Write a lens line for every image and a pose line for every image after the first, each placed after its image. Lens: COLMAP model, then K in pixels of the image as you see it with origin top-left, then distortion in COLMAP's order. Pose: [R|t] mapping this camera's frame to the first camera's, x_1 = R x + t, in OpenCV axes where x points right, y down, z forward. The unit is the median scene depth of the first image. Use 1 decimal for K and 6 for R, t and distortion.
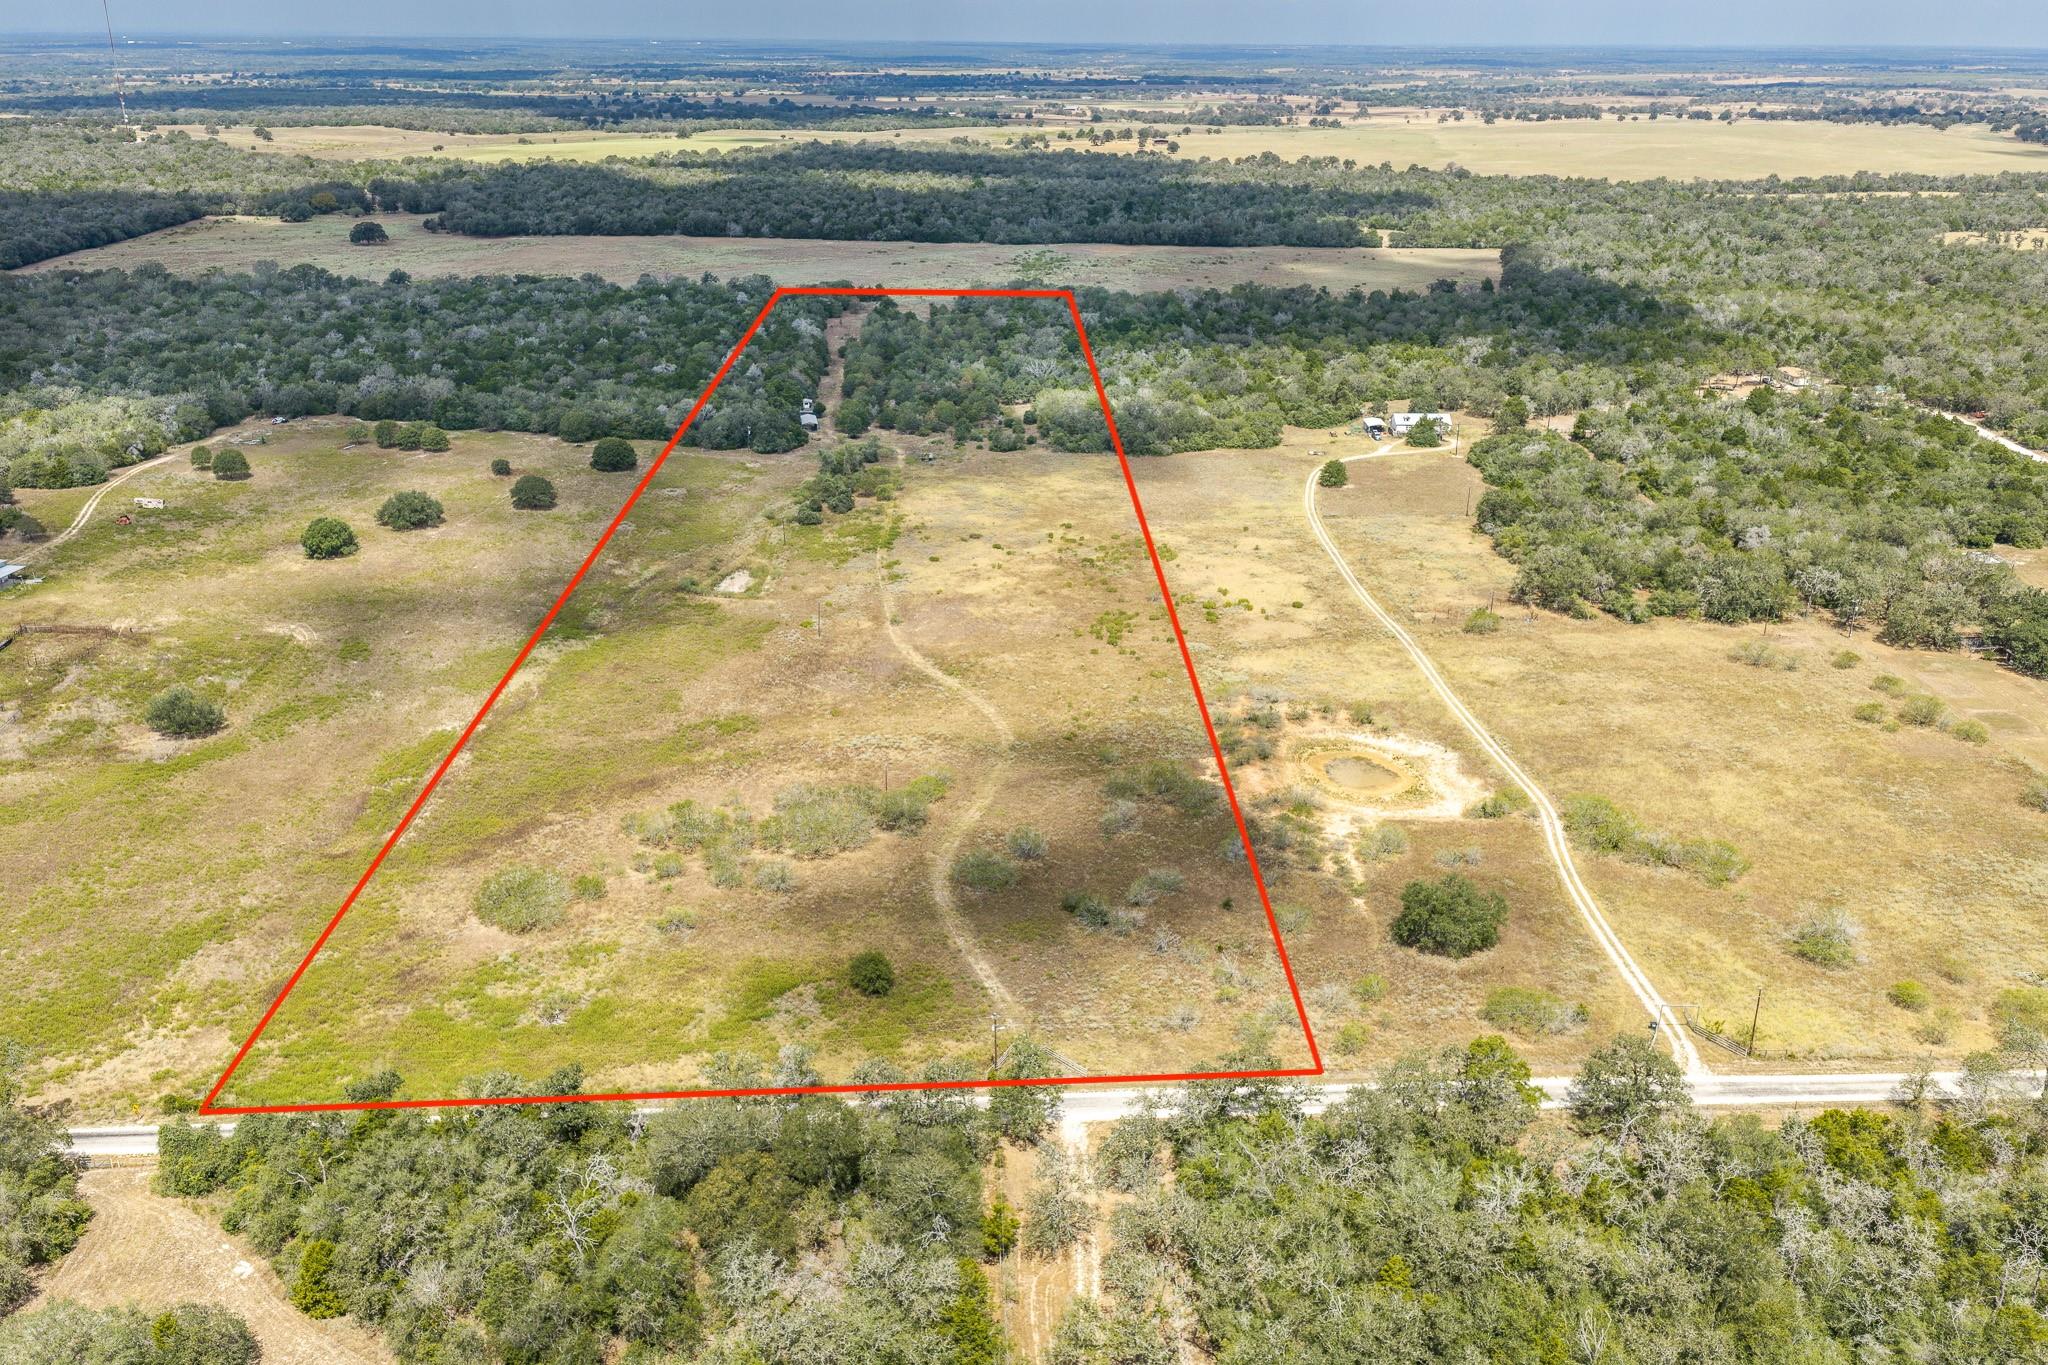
lens RADIAL K [[1701.7, 0, 1020.4], [0, 1701.7, 694.7], [0, 0, 1]] dist [0.035848, -0.008344]
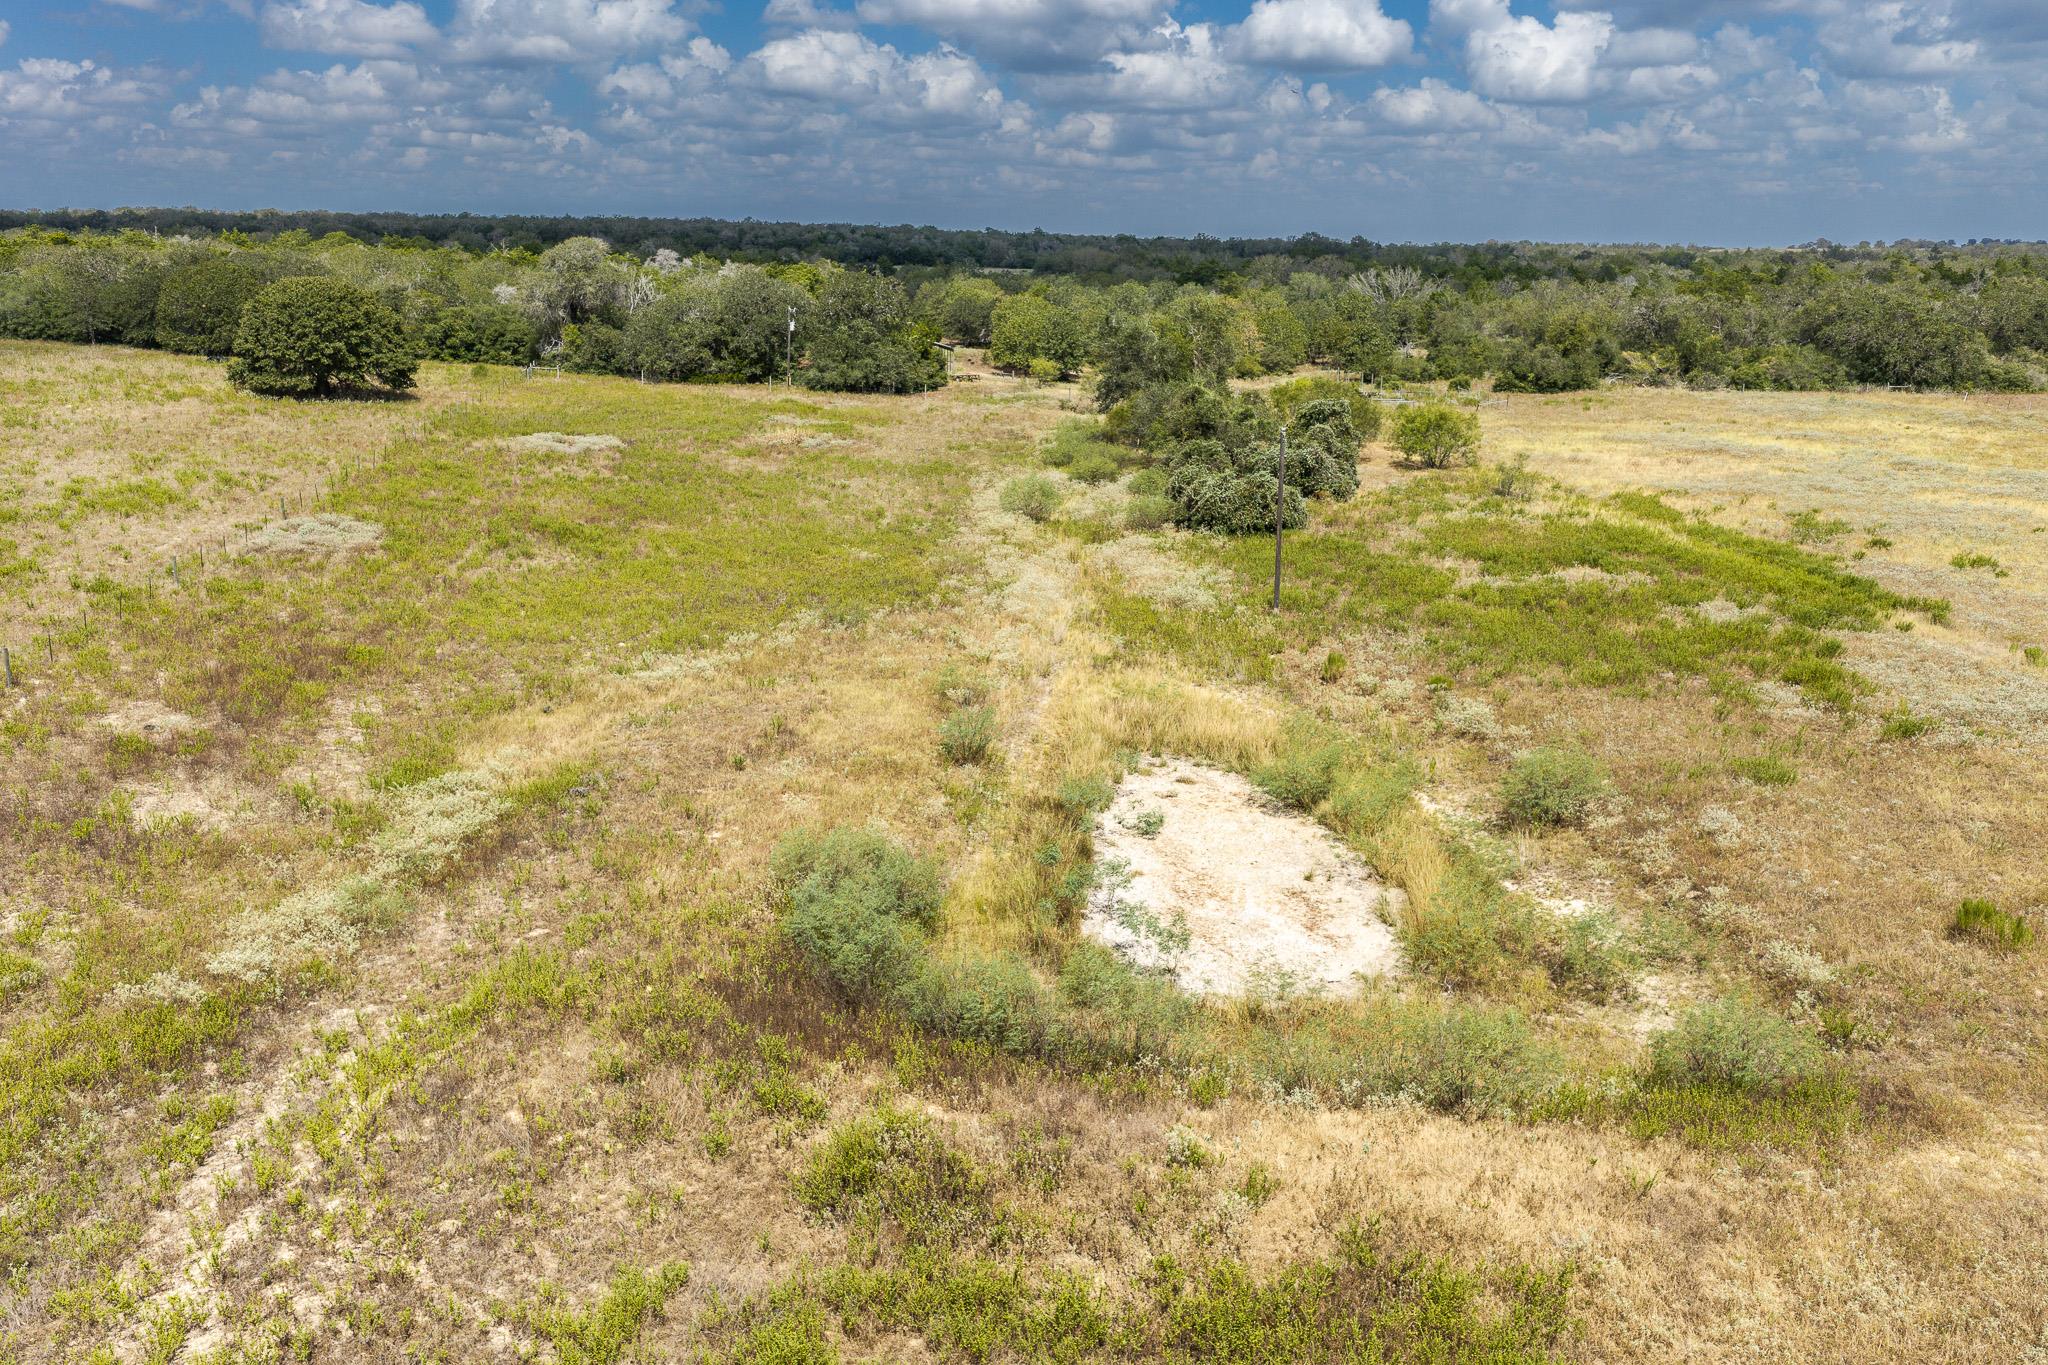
lens RADIAL K [[1679.7, 0, 1024.0], [0, 1679.7, 682.5], [0, 0, 1]] dist [0.037540, -0.012321]
pose [[0.994138, -0.021345, 0.105989, -0.174796], [0.033585, 0.992788, -0.115080, -0.059601], [-0.102768, 0.117965, 0.987686, 0.807030]]
